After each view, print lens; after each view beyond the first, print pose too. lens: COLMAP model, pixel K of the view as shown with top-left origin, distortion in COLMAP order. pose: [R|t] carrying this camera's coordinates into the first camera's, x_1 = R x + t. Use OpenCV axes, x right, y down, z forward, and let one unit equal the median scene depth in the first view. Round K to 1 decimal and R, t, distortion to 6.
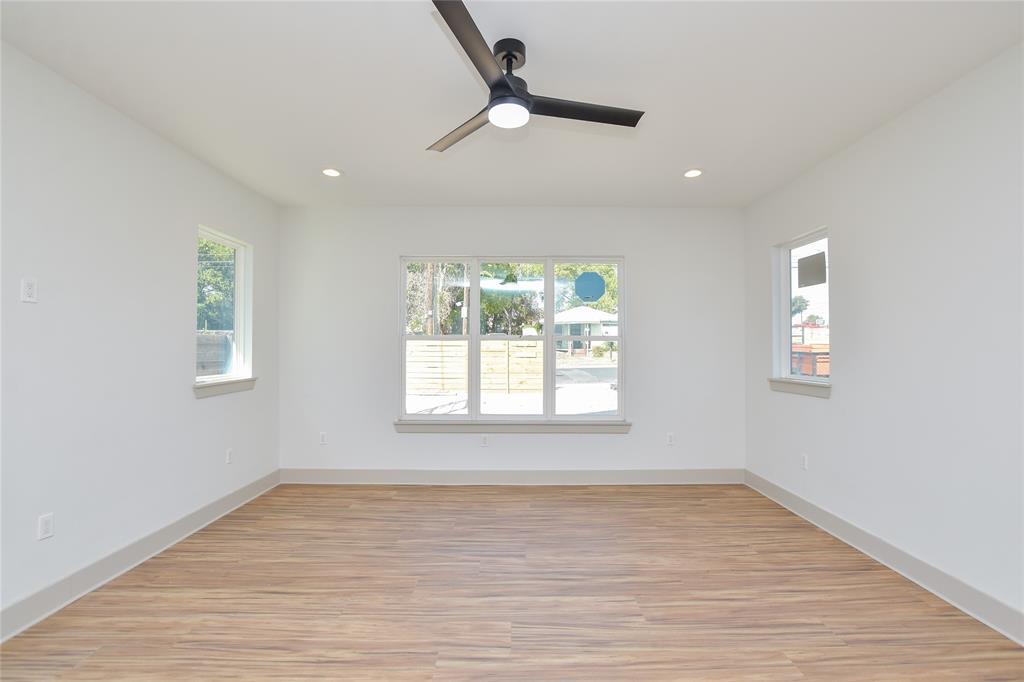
lens RADIAL K [[454.6, 0, 512.2], [0, 454.6, 344.0], [0, 0, 1]] dist [-0.032110, 0.003715]
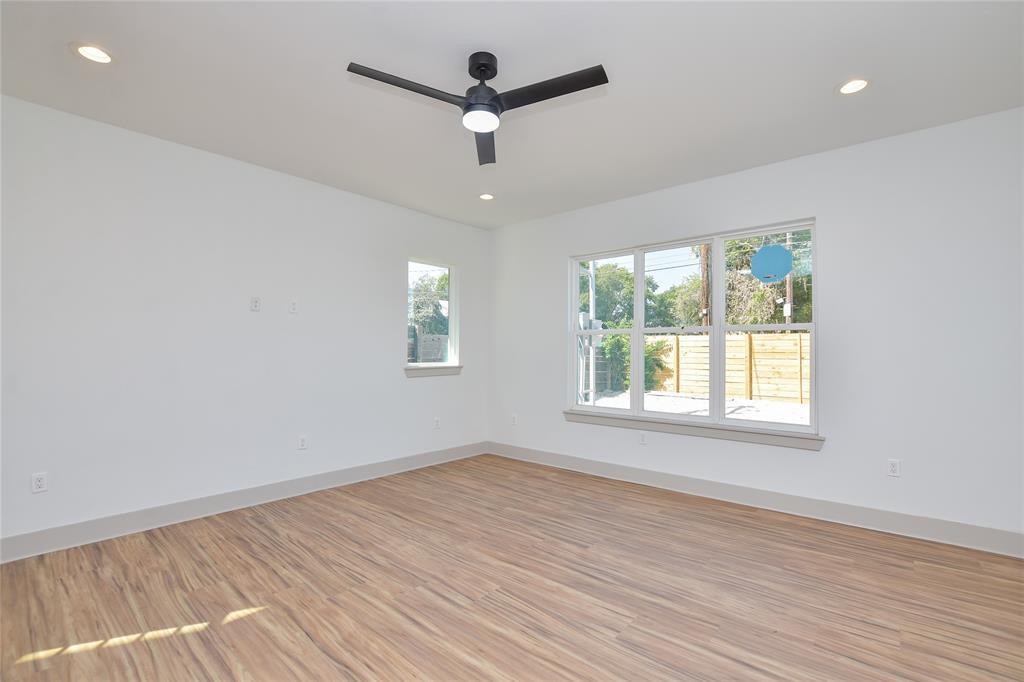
lens RADIAL K [[454.6, 0, 511.1], [0, 454.6, 342.1], [0, 0, 1]] dist [-0.032110, 0.003715]
pose [[0.748886, -0.016157, -0.662502, 0.473521], [0.004646, 0.999806, -0.019131, 0.036886], [0.662682, 0.011249, 0.748816, 0.132721]]
